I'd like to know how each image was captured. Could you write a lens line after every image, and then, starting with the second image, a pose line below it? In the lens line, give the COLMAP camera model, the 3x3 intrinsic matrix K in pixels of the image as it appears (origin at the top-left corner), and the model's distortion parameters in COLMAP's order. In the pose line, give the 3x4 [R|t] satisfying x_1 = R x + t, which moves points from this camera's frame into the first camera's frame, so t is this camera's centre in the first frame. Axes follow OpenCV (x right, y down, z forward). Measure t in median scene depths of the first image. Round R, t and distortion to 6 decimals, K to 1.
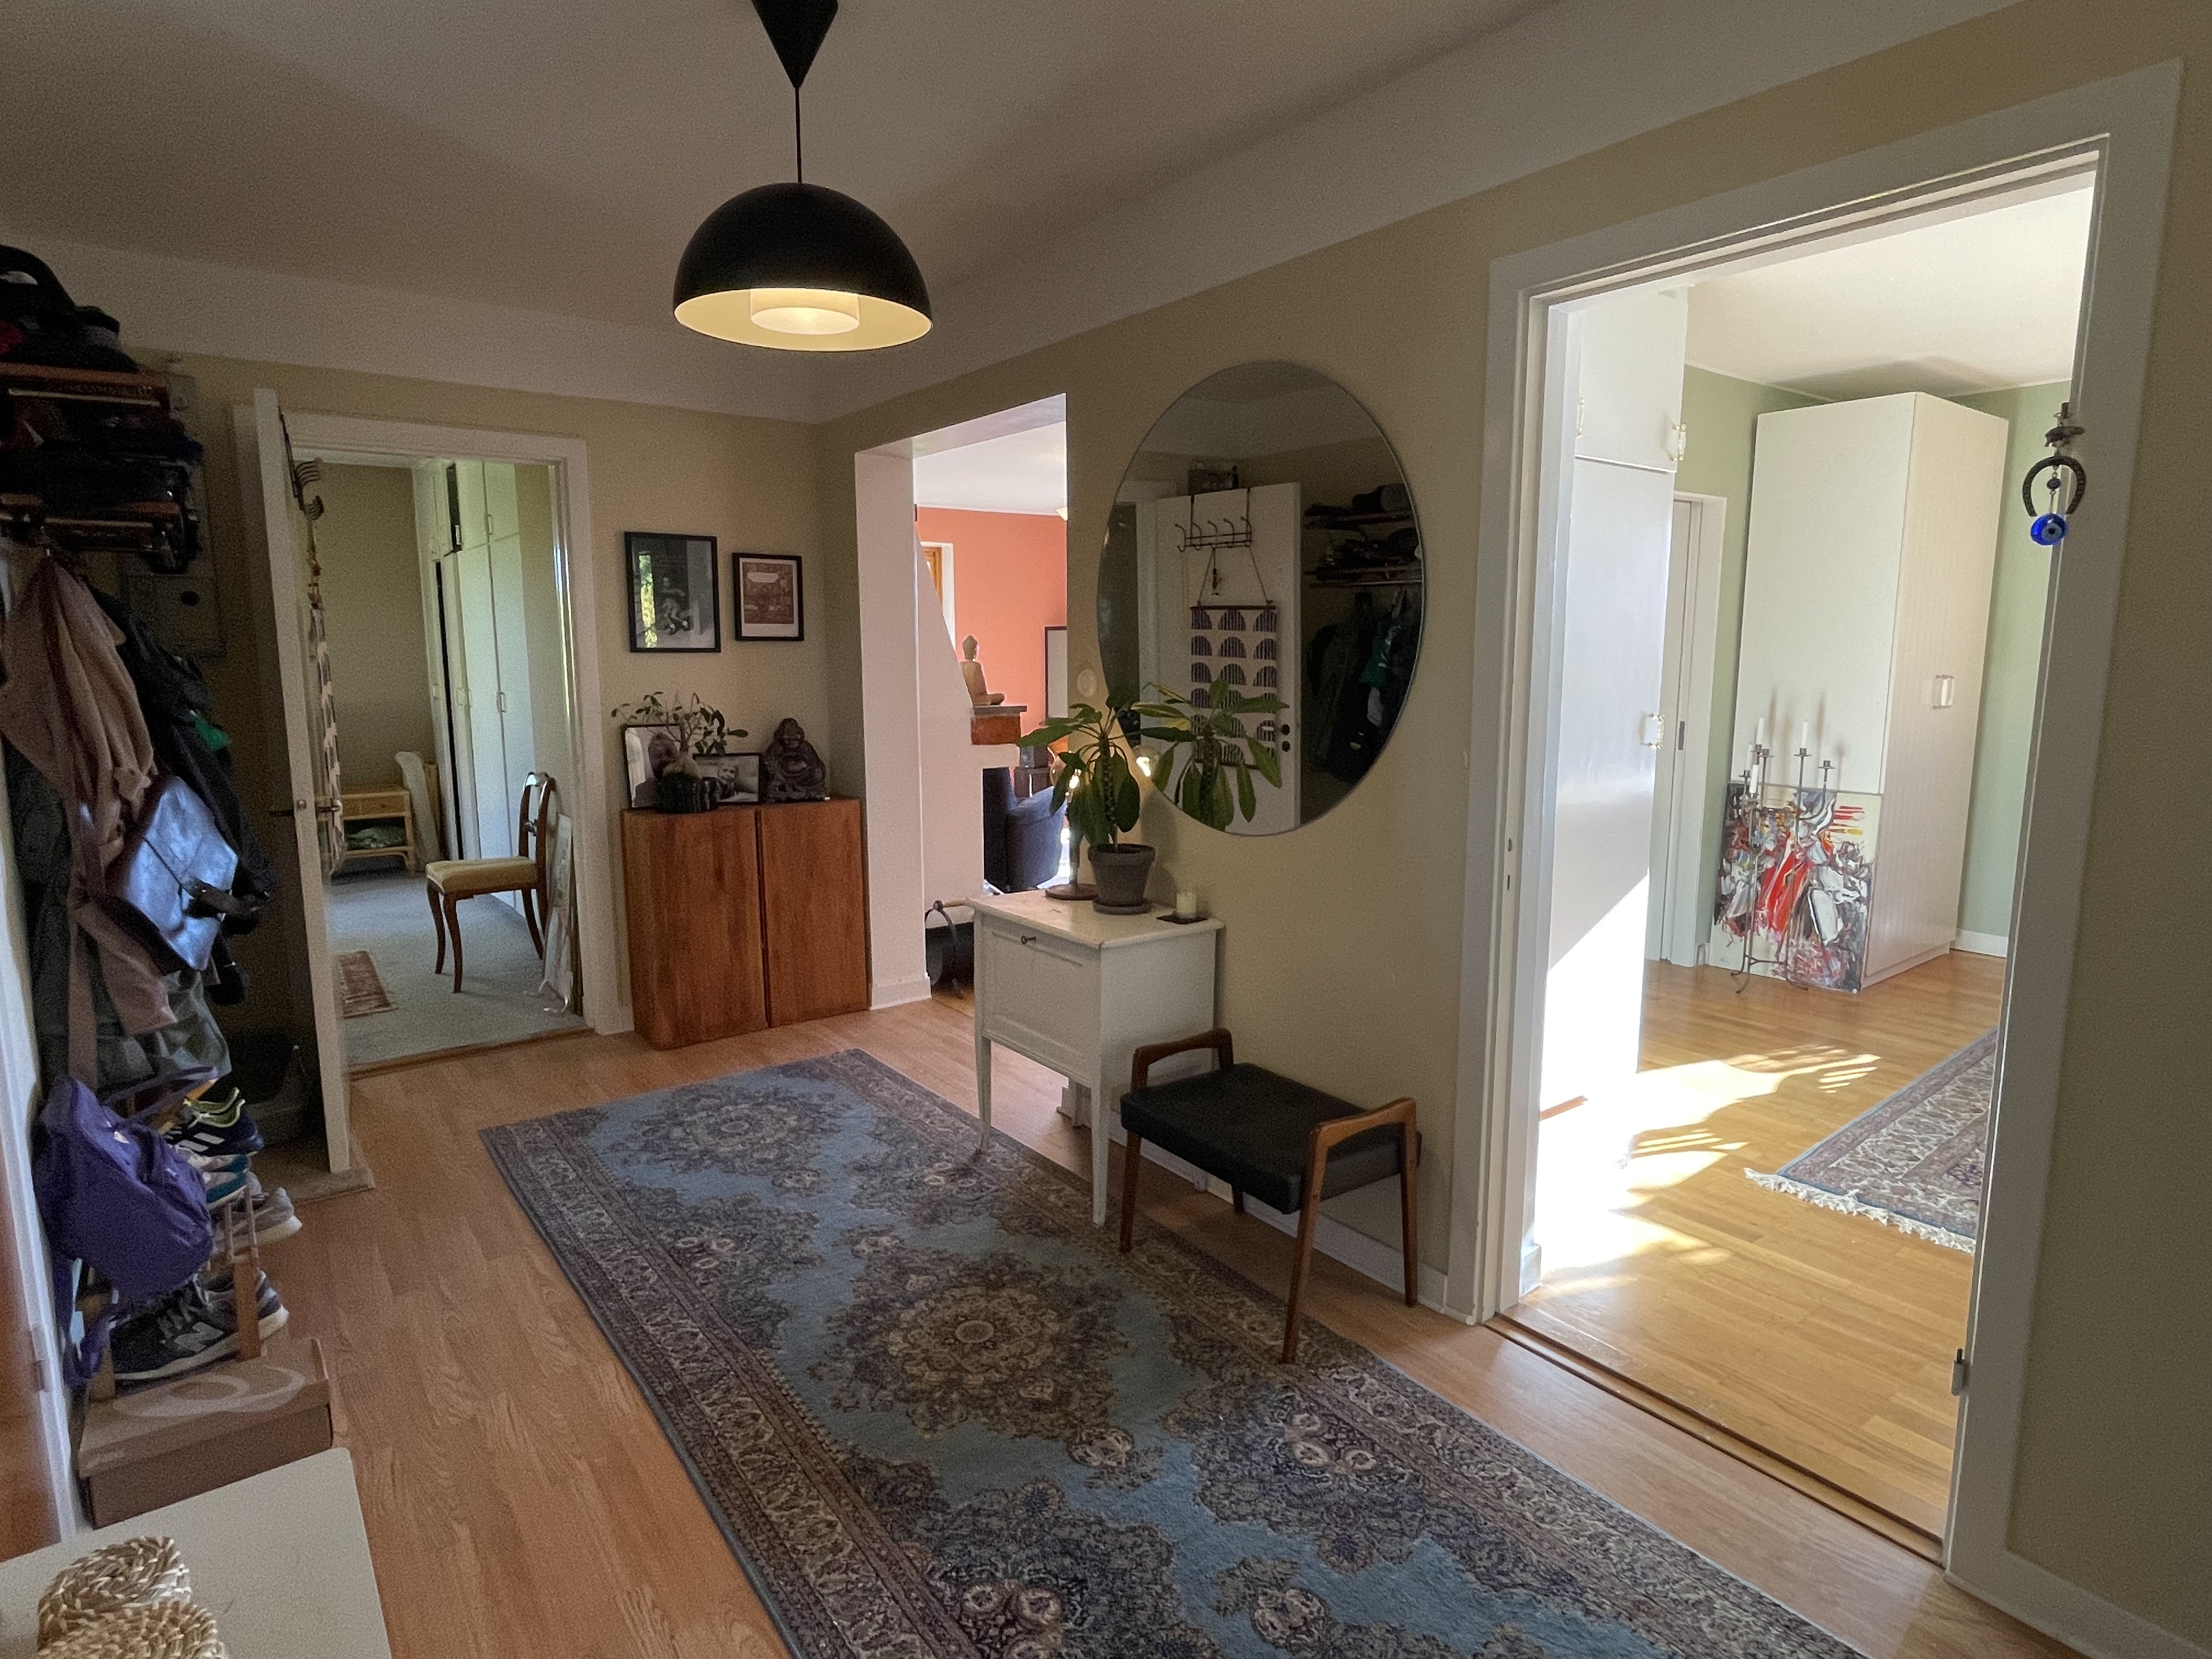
lens RADIAL K [[1202.7, 0, 1104.7], [0, 1202.7, 827.5], [0, 0, 1]] dist [-0.006721, 0.004226]
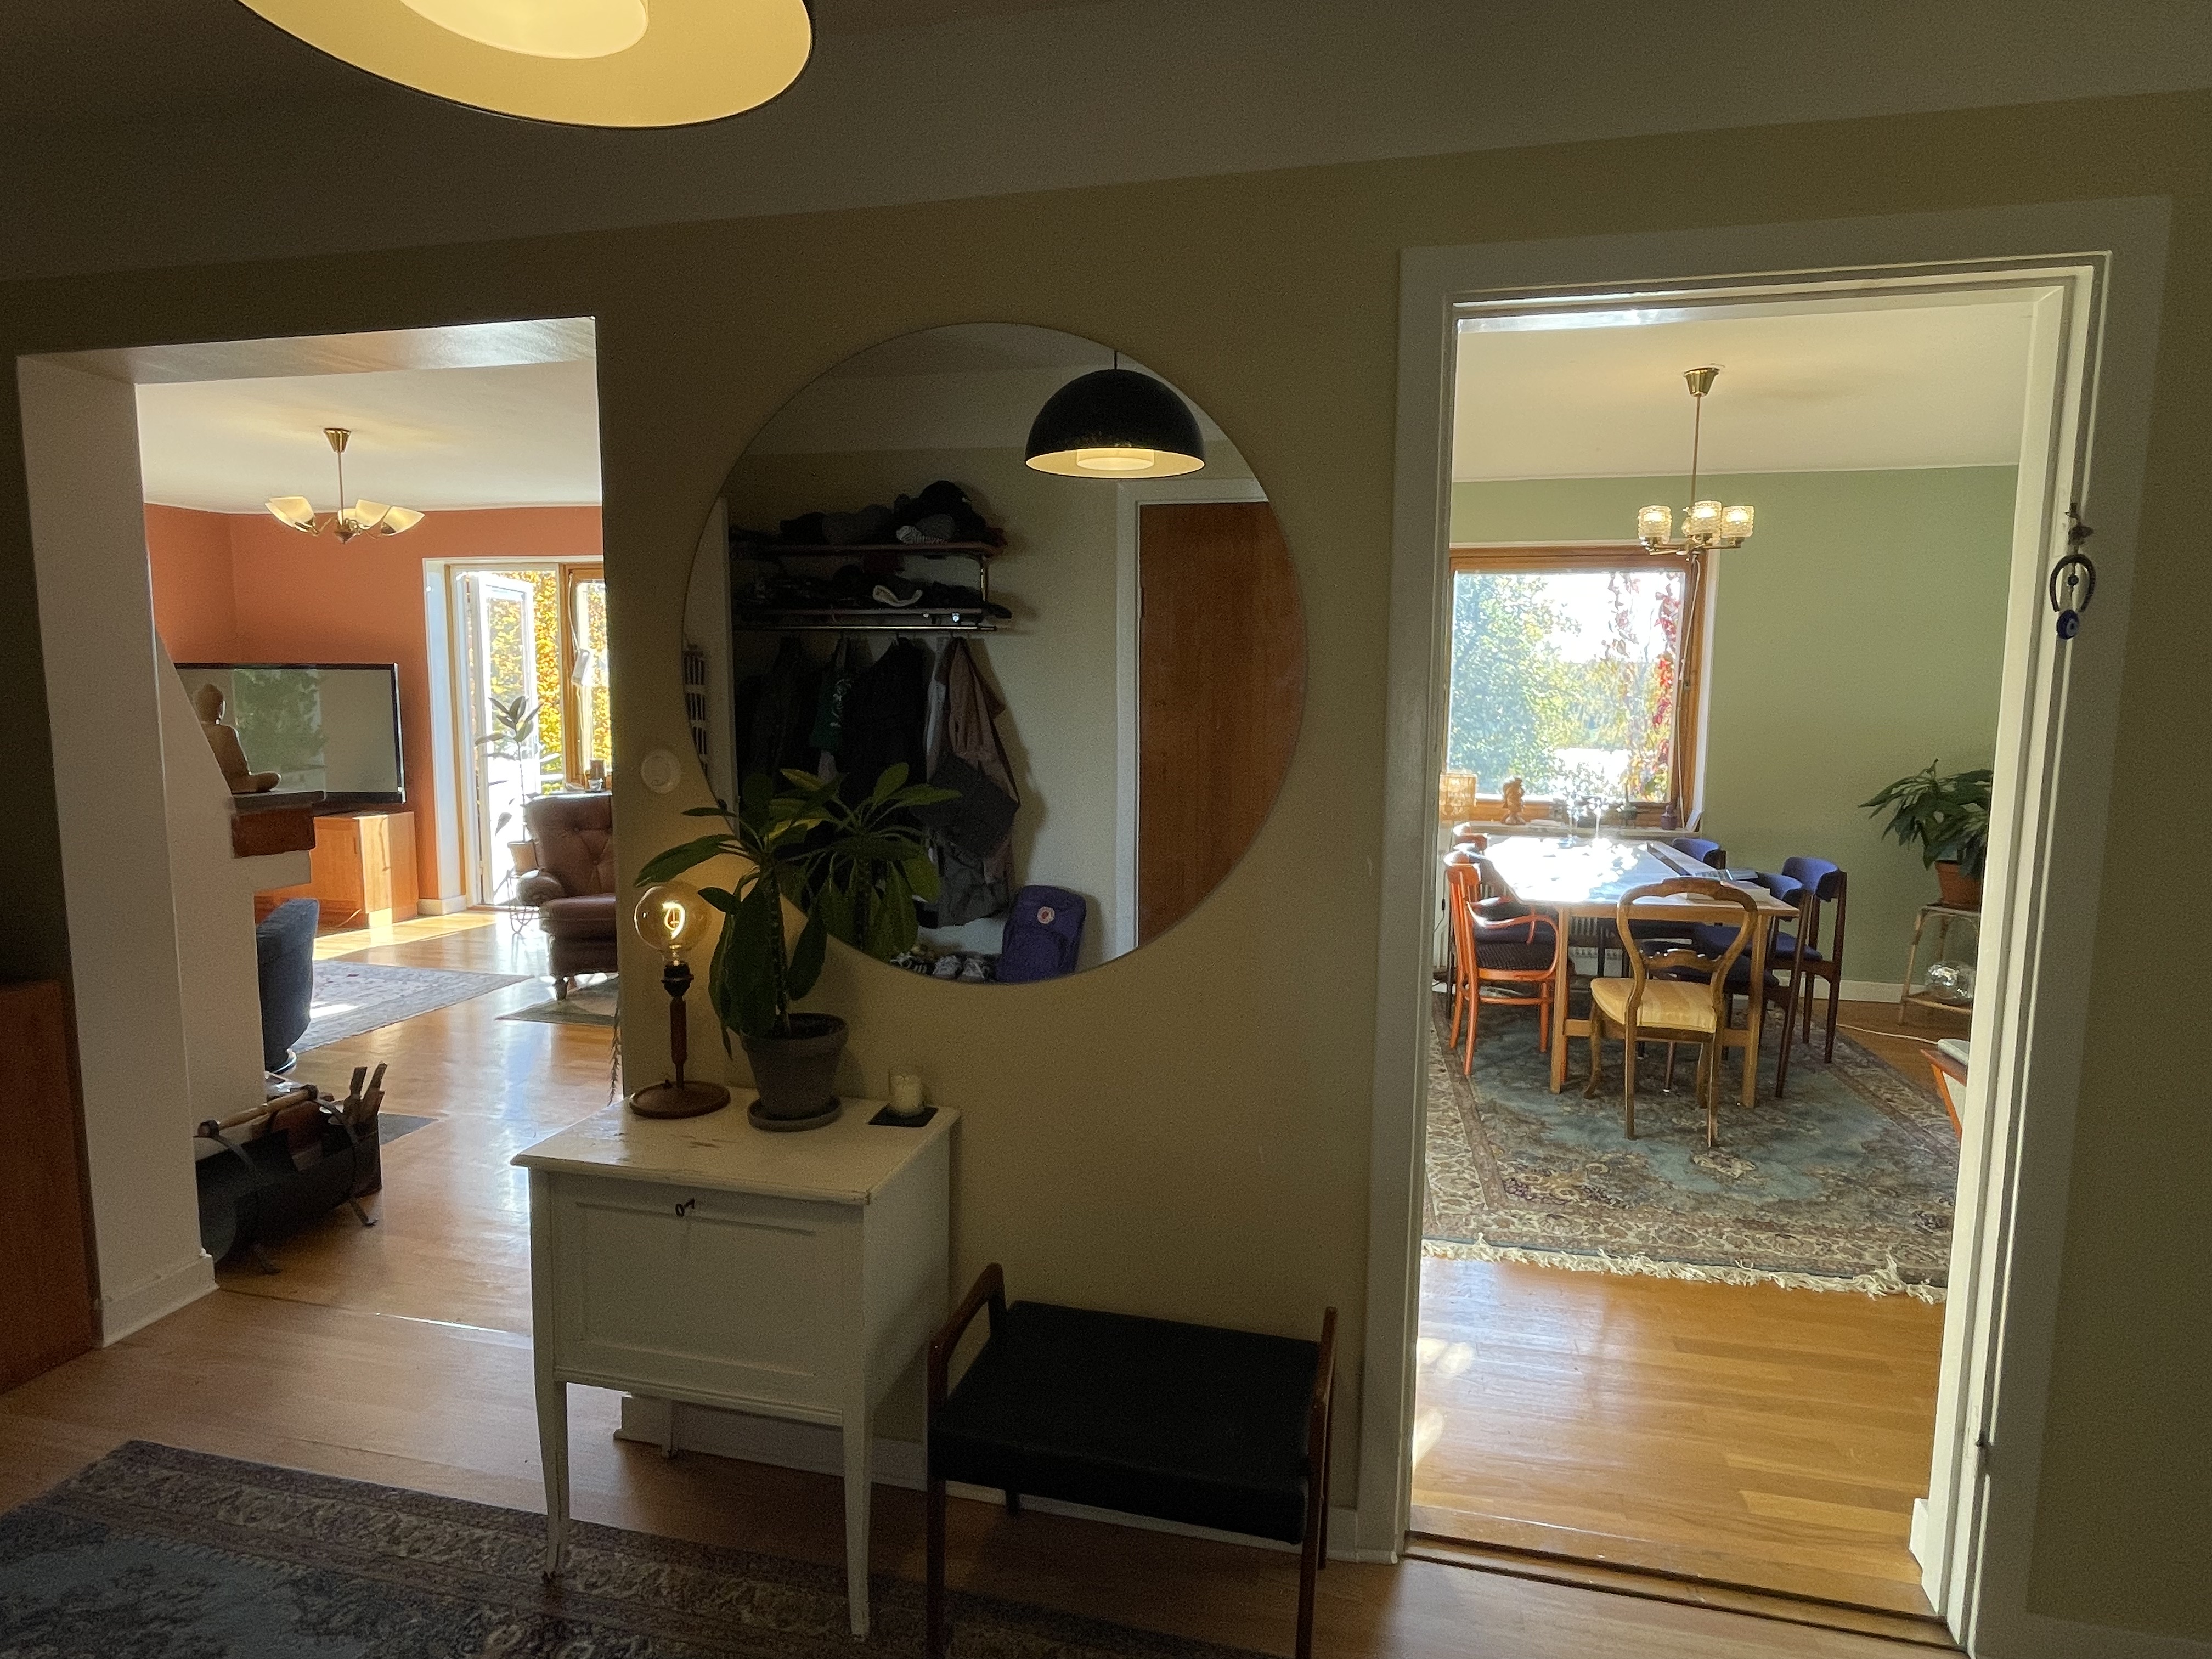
lens RADIAL K [[1202.7, 0, 1109.4], [0, 1202.7, 824.0], [0, 0, 1]] dist [-0.006721, 0.004226]
pose [[0.769587, -0.061918, 0.635533, -0.244114], [0.084709, 0.996391, -0.005502, -0.068737], [-0.632898, 0.058070, 0.772054, 0.355962]]
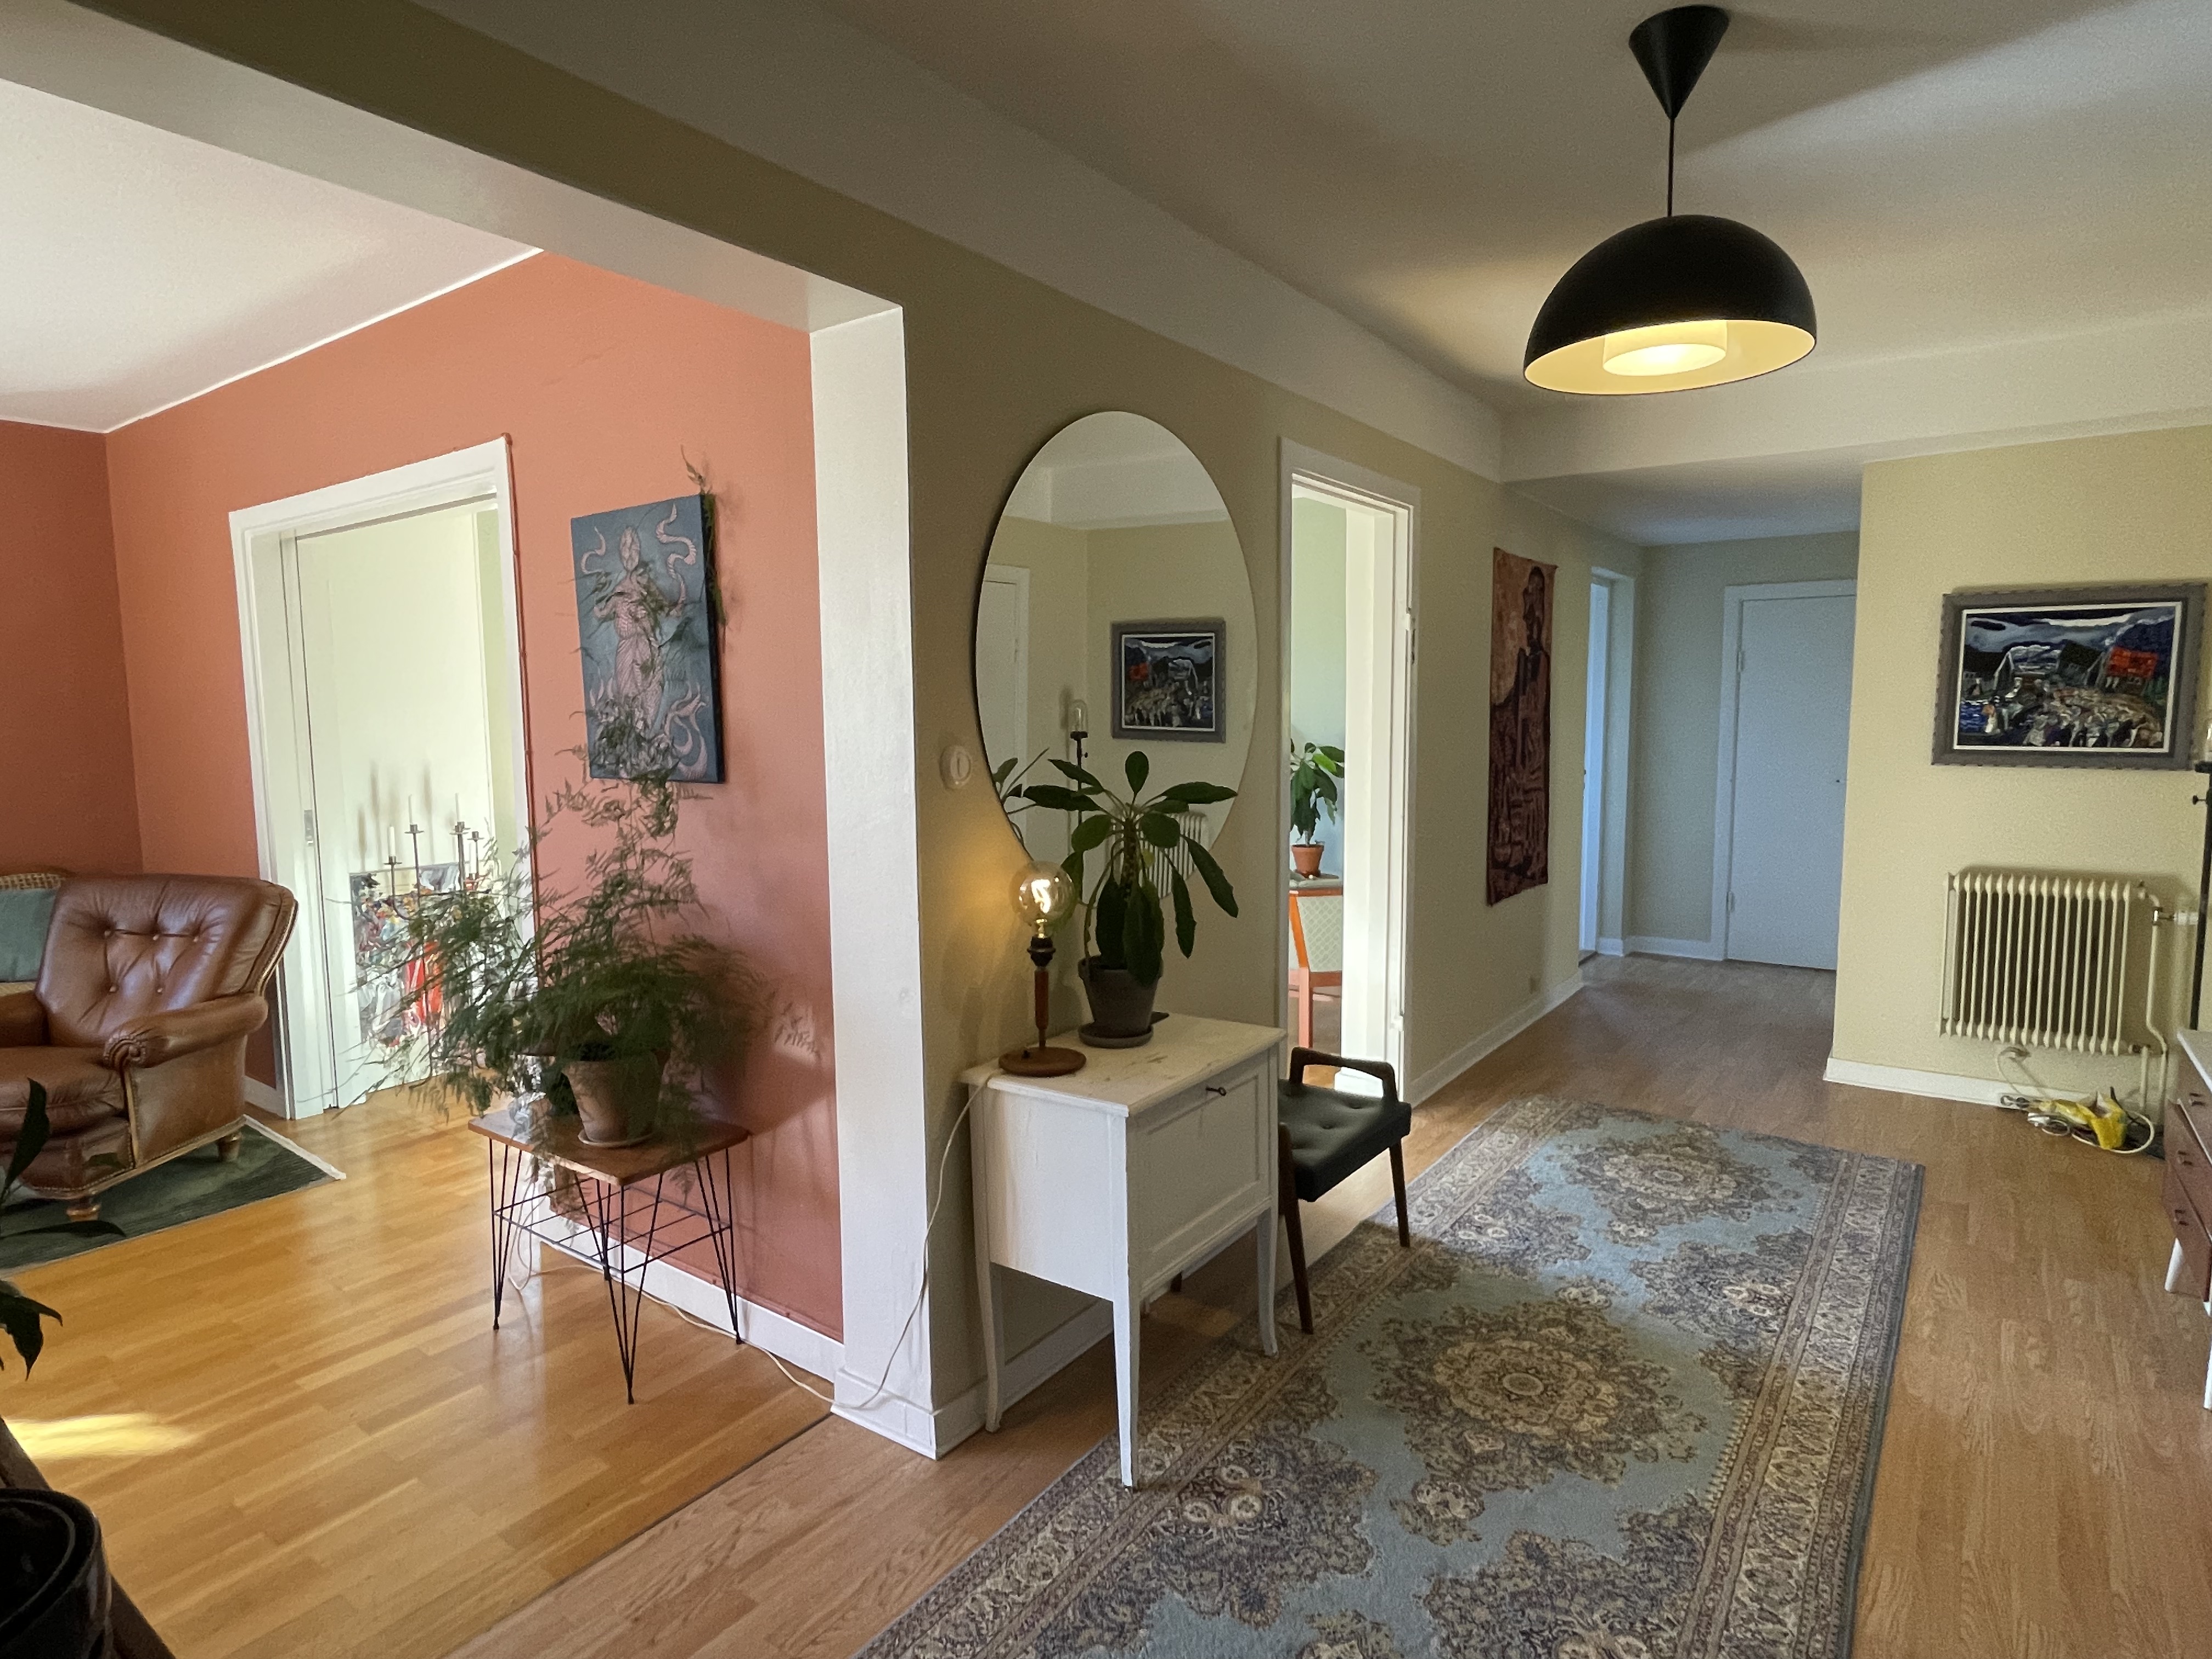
lens RADIAL K [[1202.7, 0, 1112.4], [0, 1202.7, 818.7], [0, 0, 1]] dist [-0.006721, 0.004226]
pose [[-0.293330, -0.090233, 0.951743, -0.676710], [0.157446, 0.977382, 0.141189, -0.172991], [-0.942957, 0.191263, -0.272489, 1.111836]]
